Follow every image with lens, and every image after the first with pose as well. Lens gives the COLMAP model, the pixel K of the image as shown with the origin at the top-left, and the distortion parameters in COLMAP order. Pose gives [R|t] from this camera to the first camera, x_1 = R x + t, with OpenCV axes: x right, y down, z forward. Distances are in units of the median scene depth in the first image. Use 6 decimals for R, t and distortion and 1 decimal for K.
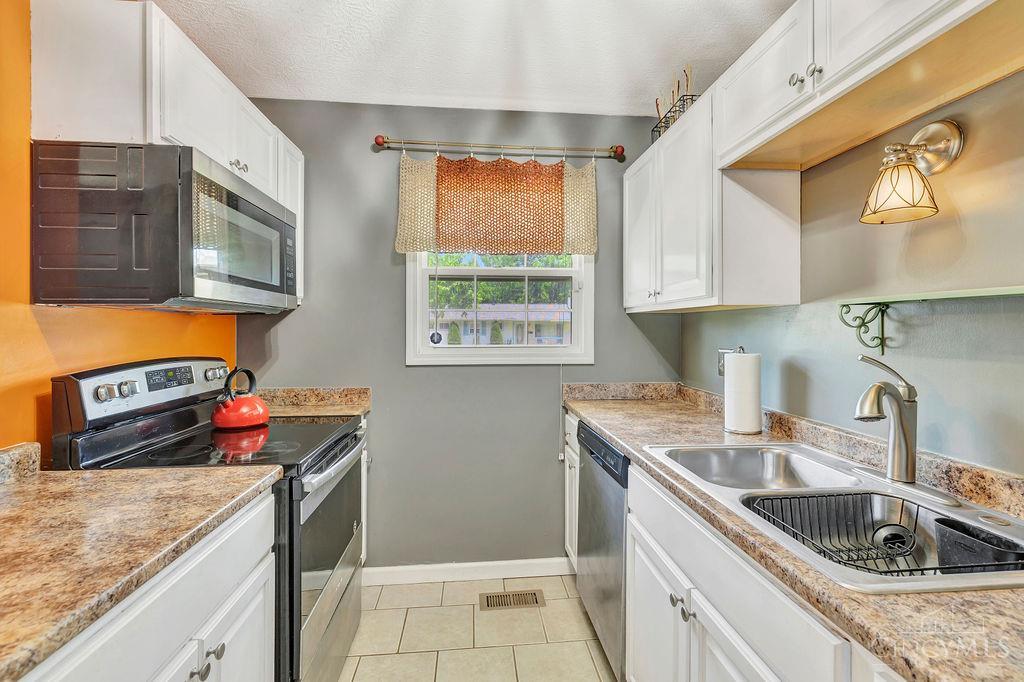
lens RADIAL K [[462.1, 0, 514.2], [0, 462.1, 333.7], [0, 0, 1]] dist [0.000496, -0.000989]
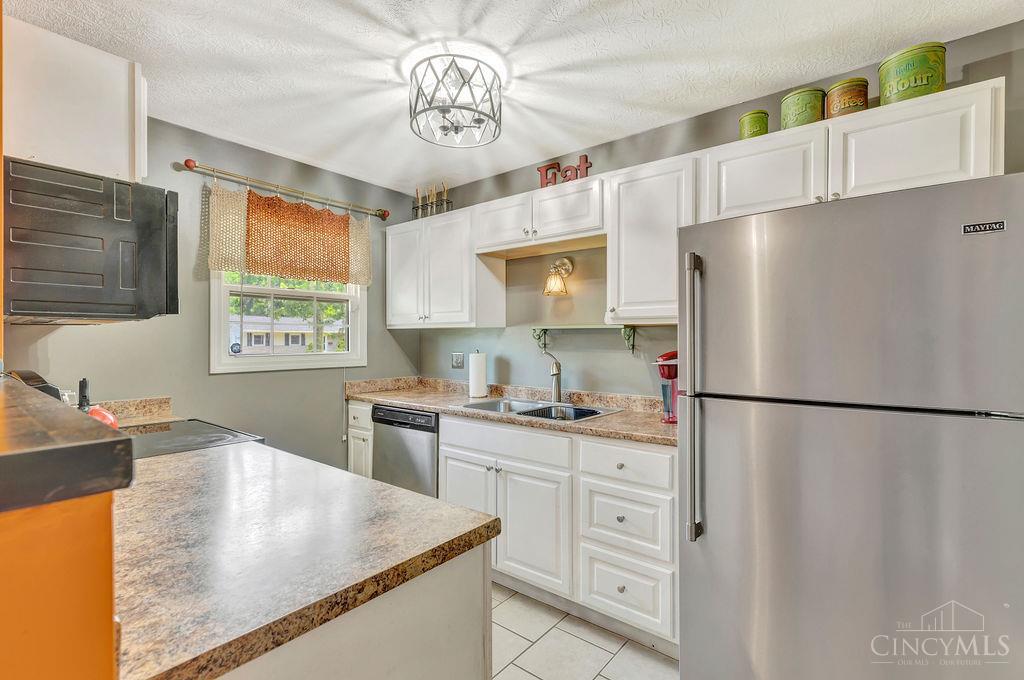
lens RADIAL K [[462.1, 0, 512.7], [0, 462.1, 341.8], [0, 0, 1]] dist [0.000496, -0.000989]
pose [[0.703617, -0.003911, 0.710569, -0.521058], [0.007429, 0.999971, -0.001853, 0.001141], [-0.710541, 0.006583, 0.703625, -0.274716]]
